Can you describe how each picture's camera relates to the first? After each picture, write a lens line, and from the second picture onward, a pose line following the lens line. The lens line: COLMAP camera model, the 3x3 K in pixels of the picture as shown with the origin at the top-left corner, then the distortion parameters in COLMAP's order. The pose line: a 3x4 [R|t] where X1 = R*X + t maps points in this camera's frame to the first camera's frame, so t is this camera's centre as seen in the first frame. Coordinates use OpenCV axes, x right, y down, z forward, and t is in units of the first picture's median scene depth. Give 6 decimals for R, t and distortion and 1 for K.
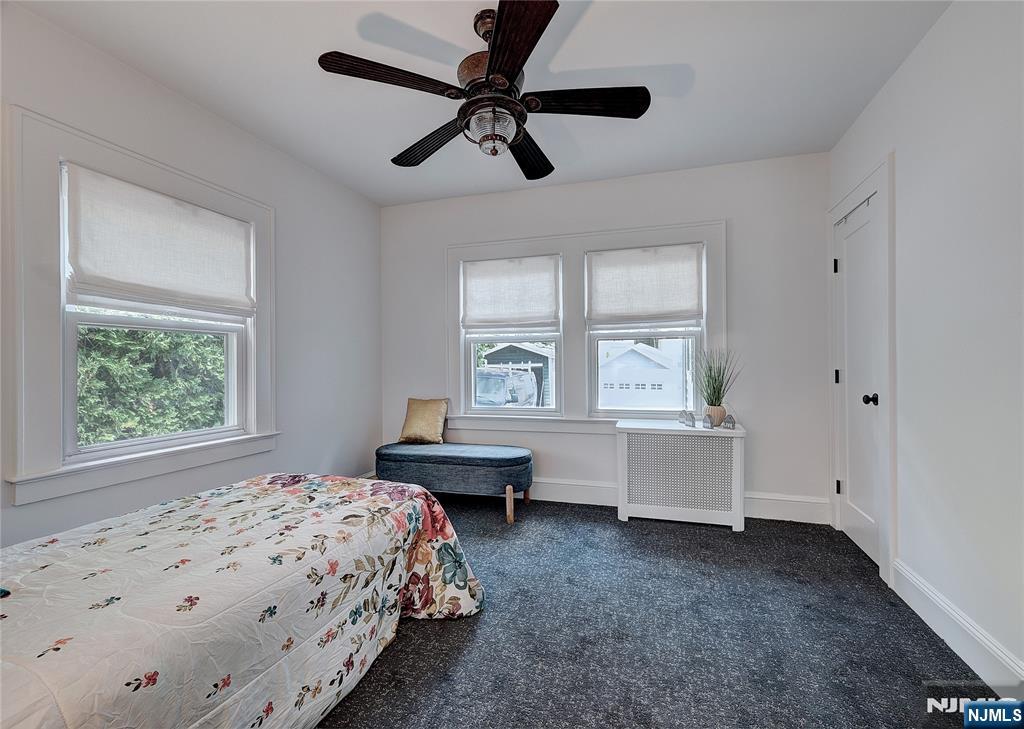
lens RADIAL K [[427.4, 0, 512.0], [0, 427.4, 364.5], [0, 0, 1]] dist [0.000401, -0.000007]
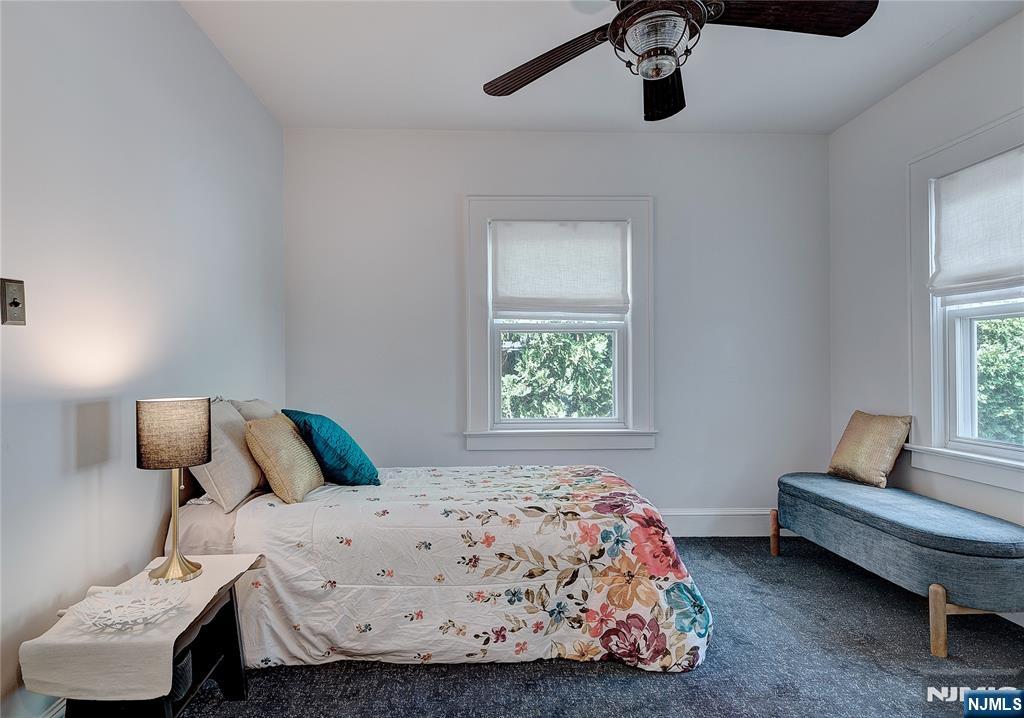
lens RADIAL K [[546.2, 0, 512.0], [0, 546.2, 359.0], [0, 0, 1]] dist [0.003340, 0.000444]
pose [[0.347883, -0.002204, -0.937535, 0.755862], [0.003687, 0.999993, -0.000983, -0.003580], [0.937531, -0.003114, 0.347889, 0.435422]]
